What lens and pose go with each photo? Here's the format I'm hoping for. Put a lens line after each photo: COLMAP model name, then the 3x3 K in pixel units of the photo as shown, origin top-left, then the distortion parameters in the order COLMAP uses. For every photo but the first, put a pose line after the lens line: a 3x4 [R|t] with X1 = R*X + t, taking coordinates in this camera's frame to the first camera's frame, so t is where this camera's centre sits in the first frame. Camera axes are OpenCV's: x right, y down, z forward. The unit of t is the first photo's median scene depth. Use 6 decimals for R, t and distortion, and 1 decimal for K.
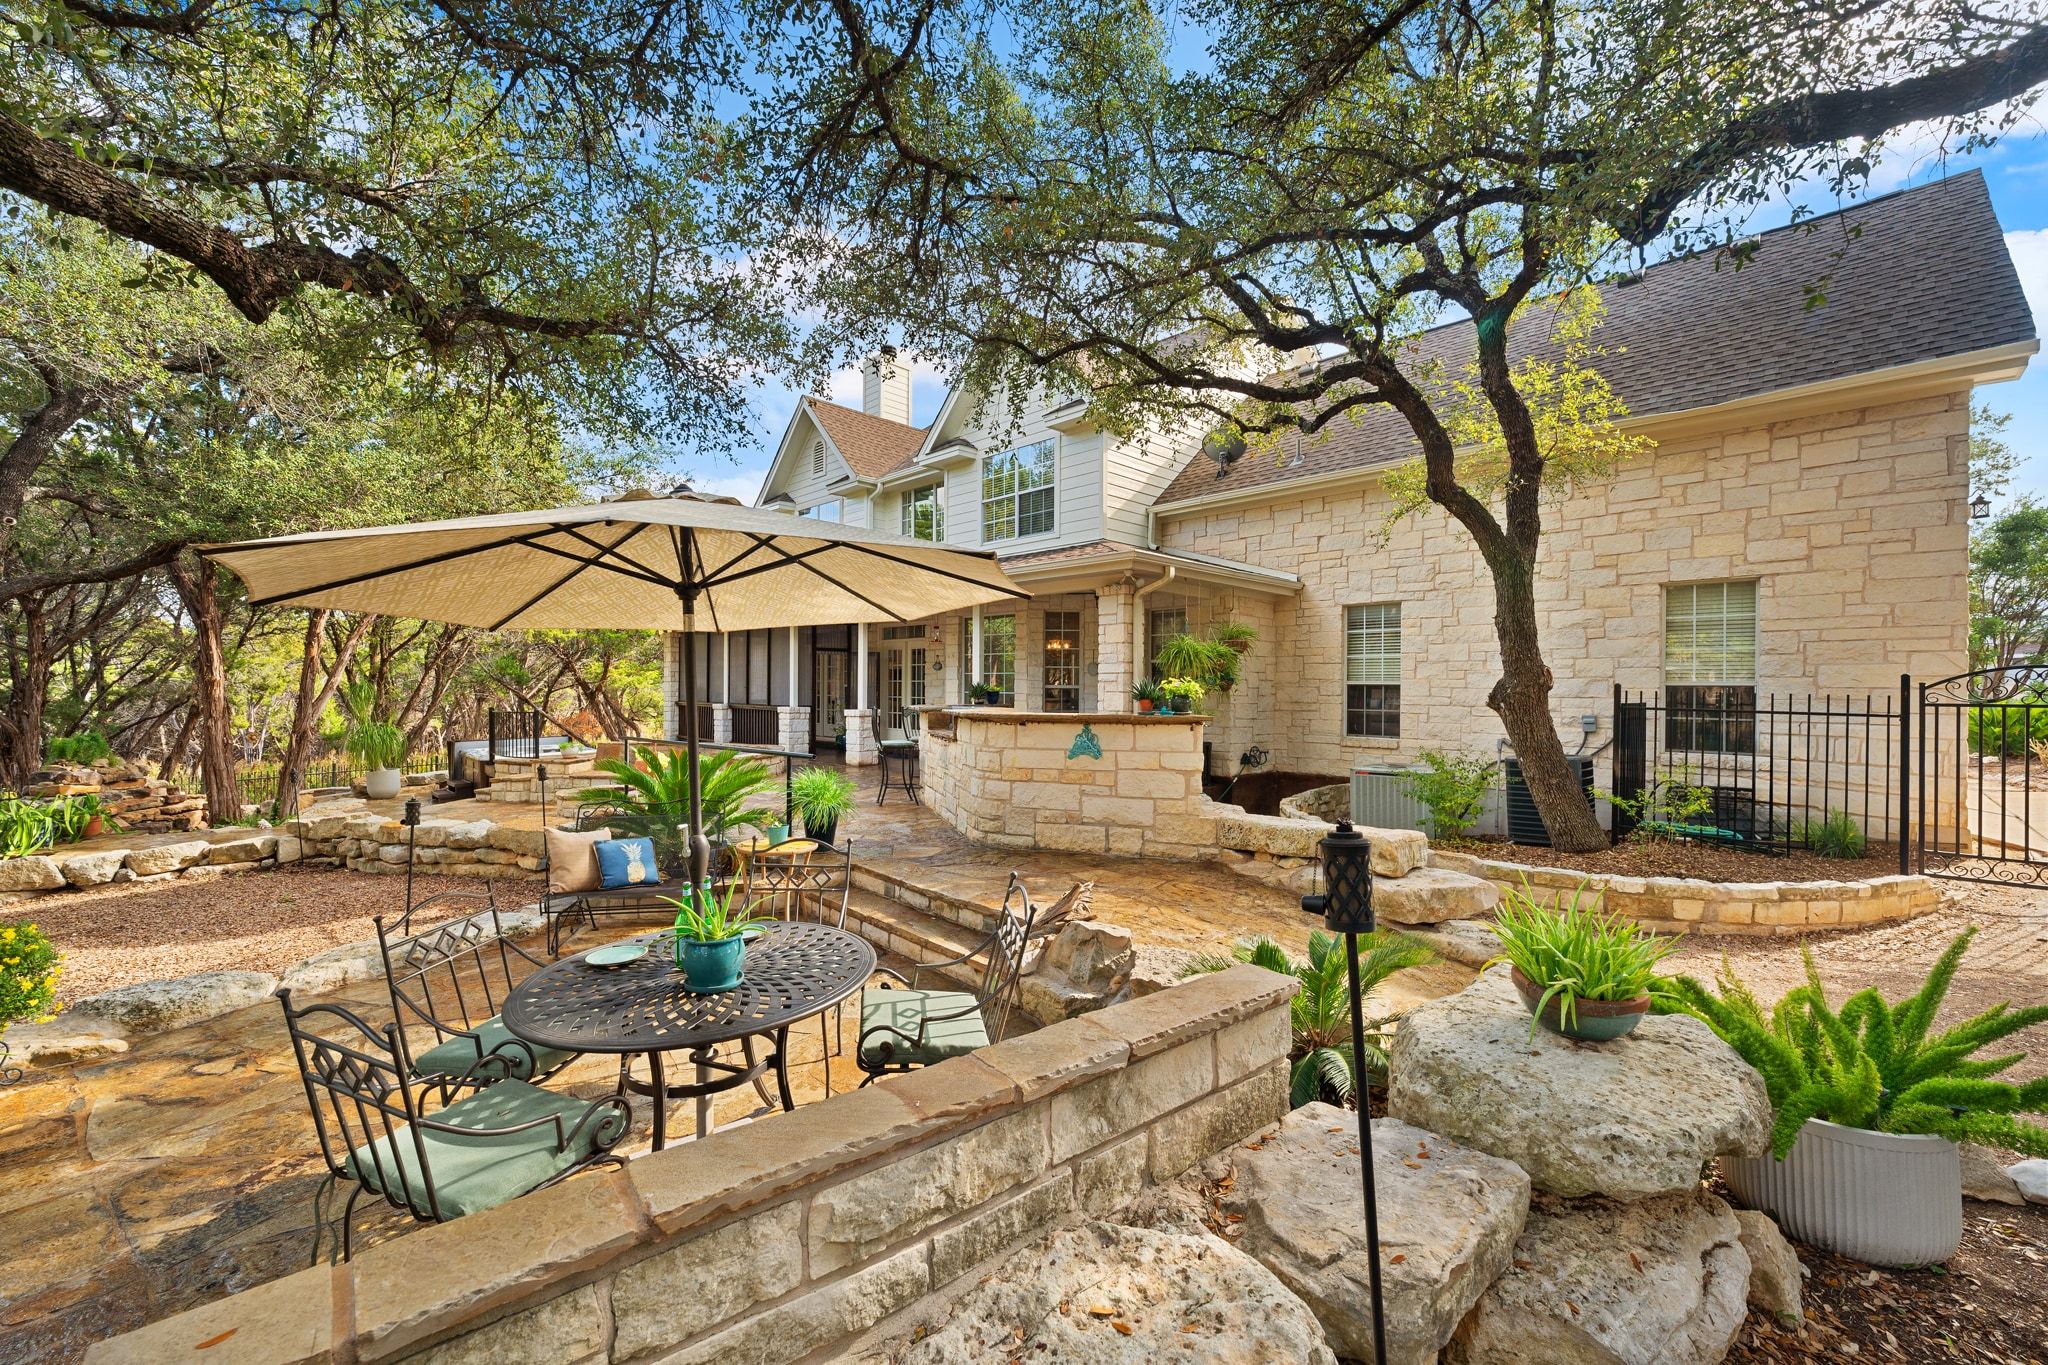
lens RADIAL K [[811.7, 0, 1024.0], [0, 811.7, 682.5], [0, 0, 1]] dist [-0.000207, -0.000154]
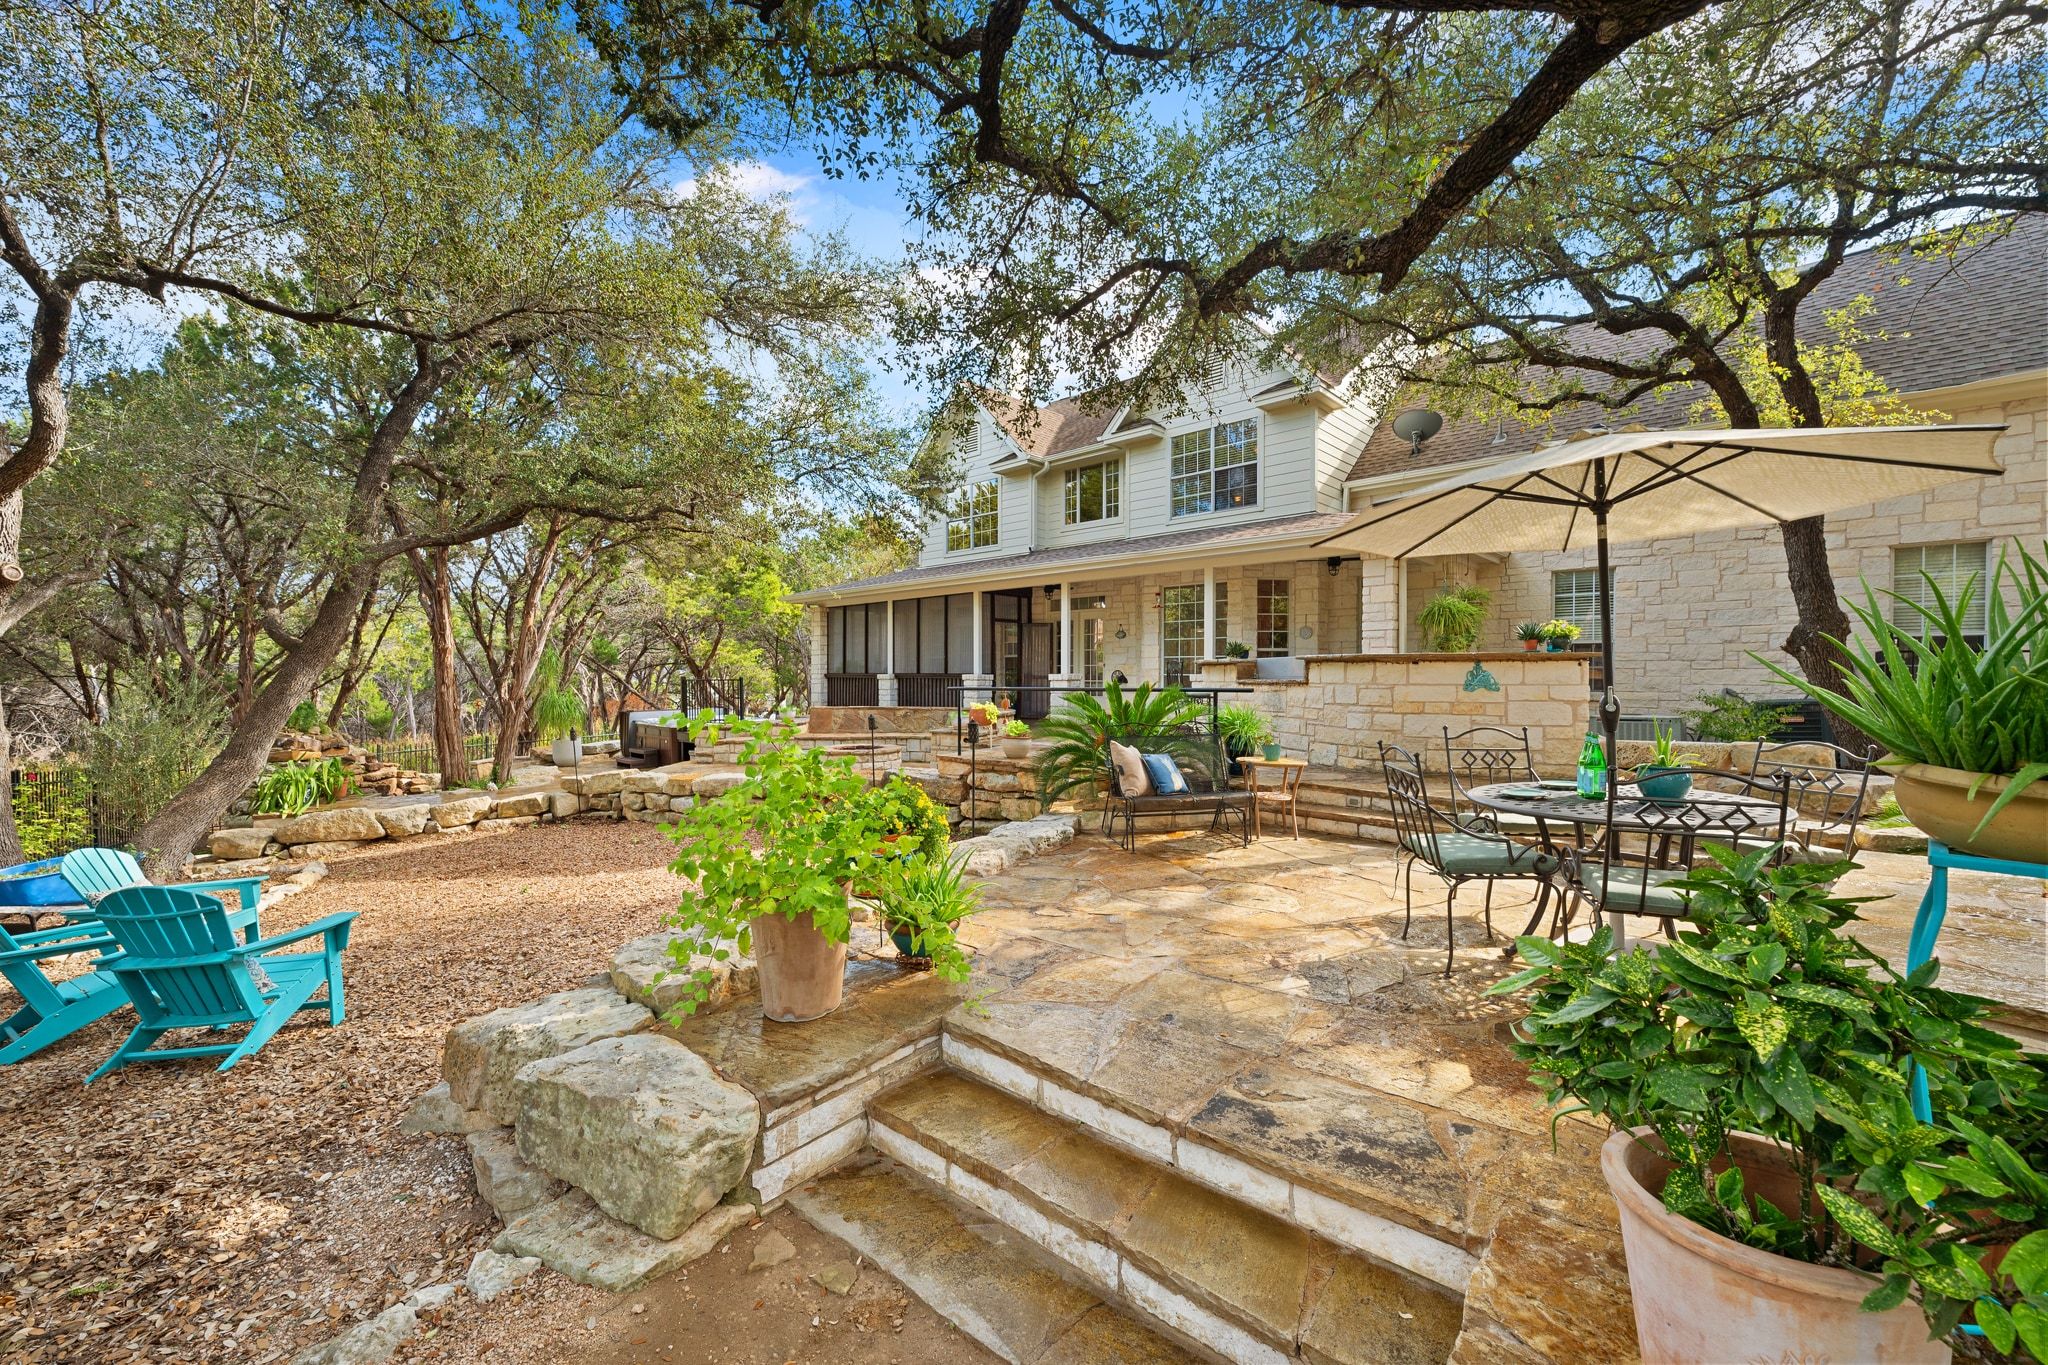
lens RADIAL K [[807.5, 0, 1024.0], [0, 807.5, 682.5], [0, 0, 1]] dist [0.002067, -0.000221]
pose [[0.999542, -0.004547, 0.029920, -0.354331], [0.004151, 0.999903, 0.013276, 0.037429], [-0.029978, -0.013146, 0.999464, -0.067474]]
